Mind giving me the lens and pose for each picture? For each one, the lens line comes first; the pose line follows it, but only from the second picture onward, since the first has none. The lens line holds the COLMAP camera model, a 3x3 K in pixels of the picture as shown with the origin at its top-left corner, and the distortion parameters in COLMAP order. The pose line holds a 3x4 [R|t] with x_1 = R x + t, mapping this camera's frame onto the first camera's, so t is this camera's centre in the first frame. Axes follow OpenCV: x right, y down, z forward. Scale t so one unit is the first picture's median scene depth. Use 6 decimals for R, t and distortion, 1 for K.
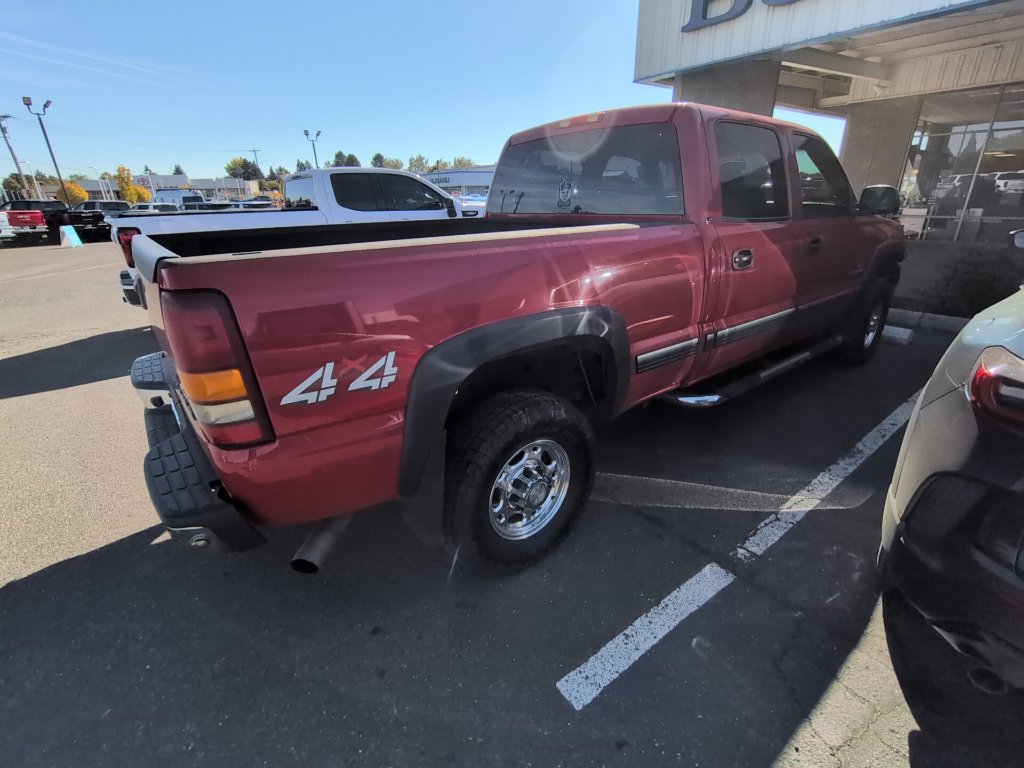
lens RADIAL K [[478.8, 0, 512.0], [0, 478.8, 384.0], [0, 0, 1]] dist [-0.005394, 0.001686]
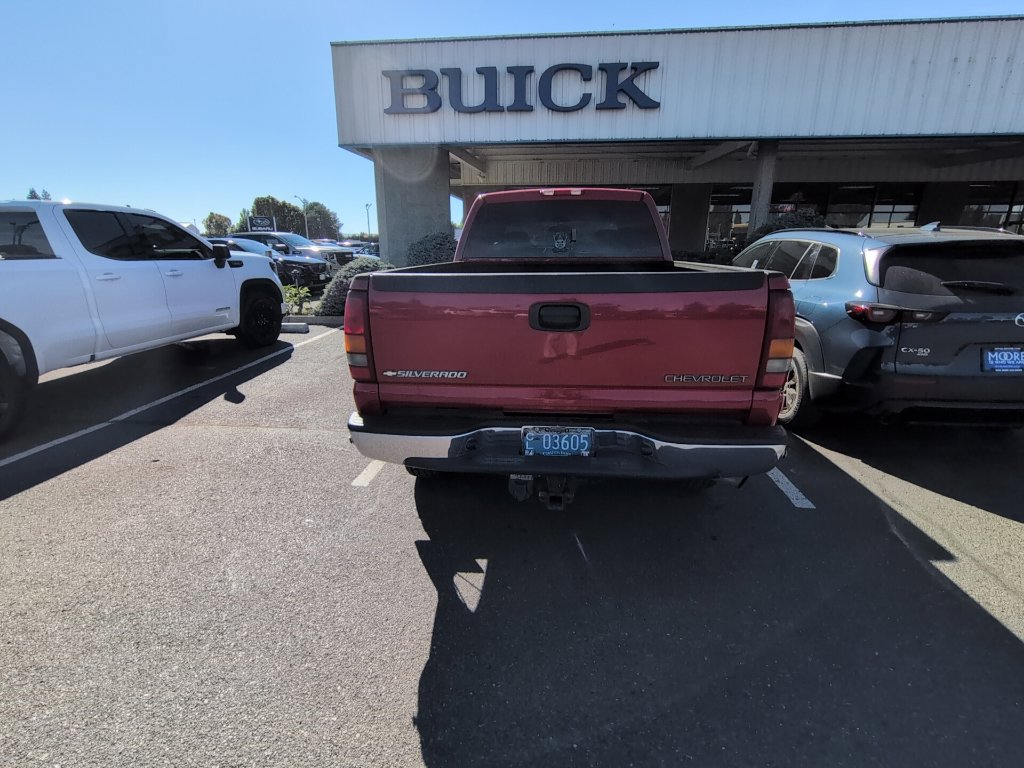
lens RADIAL K [[478.8, 0, 512.0], [0, 478.8, 384.0], [0, 0, 1]] dist [-0.005394, 0.001686]
pose [[0.696594, -0.176855, 0.695326, -0.397131], [0.249478, 0.968374, -0.003629, -0.016492], [-0.672694, 0.175997, 0.718685, 0.076536]]
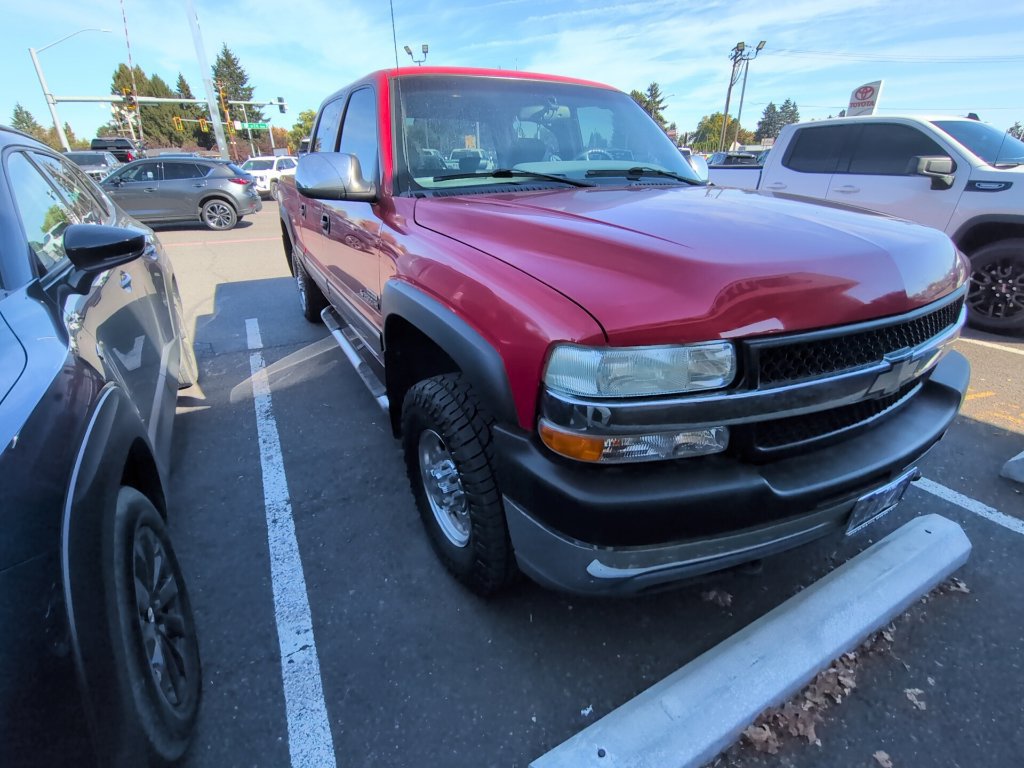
lens RADIAL K [[478.8, 0, 512.0], [0, 478.8, 384.0], [0, 0, 1]] dist [-0.005394, 0.001686]
pose [[-0.162662, 0.432516, -0.886832, 0.624279], [-0.347798, 0.815978, 0.461753, -0.238821], [0.923351, 0.383548, 0.017699, 0.589476]]
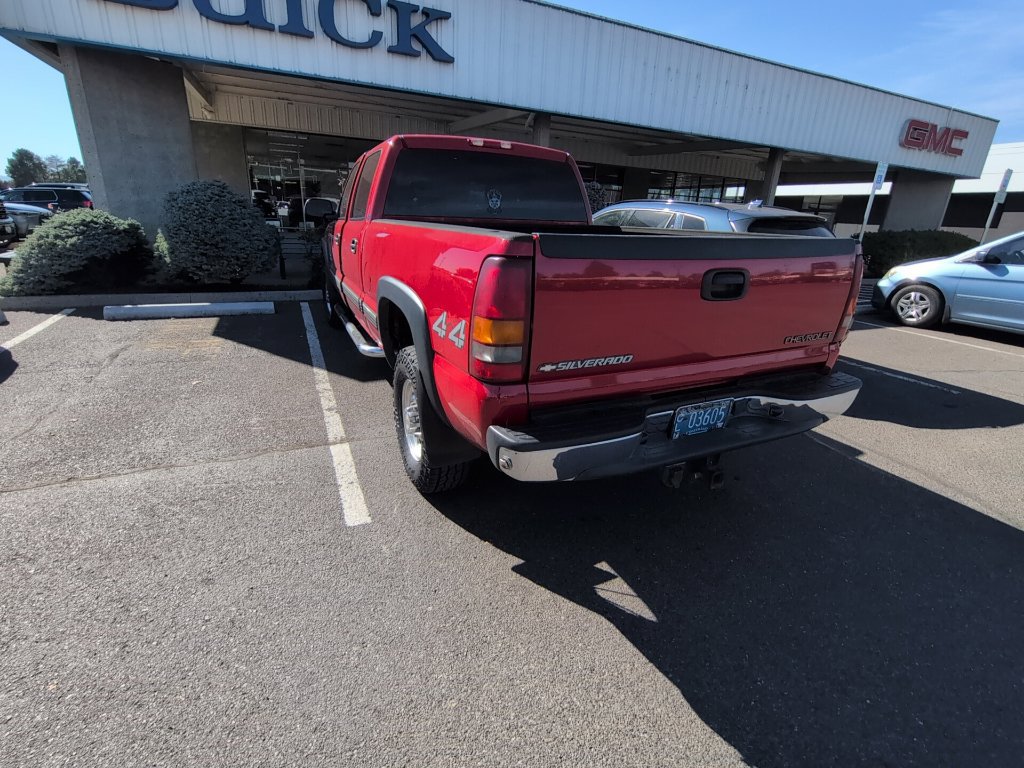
lens RADIAL K [[478.8, 0, 512.0], [0, 478.8, 384.0], [0, 0, 1]] dist [-0.005394, 0.001686]
pose [[0.228979, -0.292693, 0.928386, -0.455871], [0.314460, 0.924832, 0.214014, -0.086851], [-0.921240, 0.242935, 0.303807, 0.281395]]
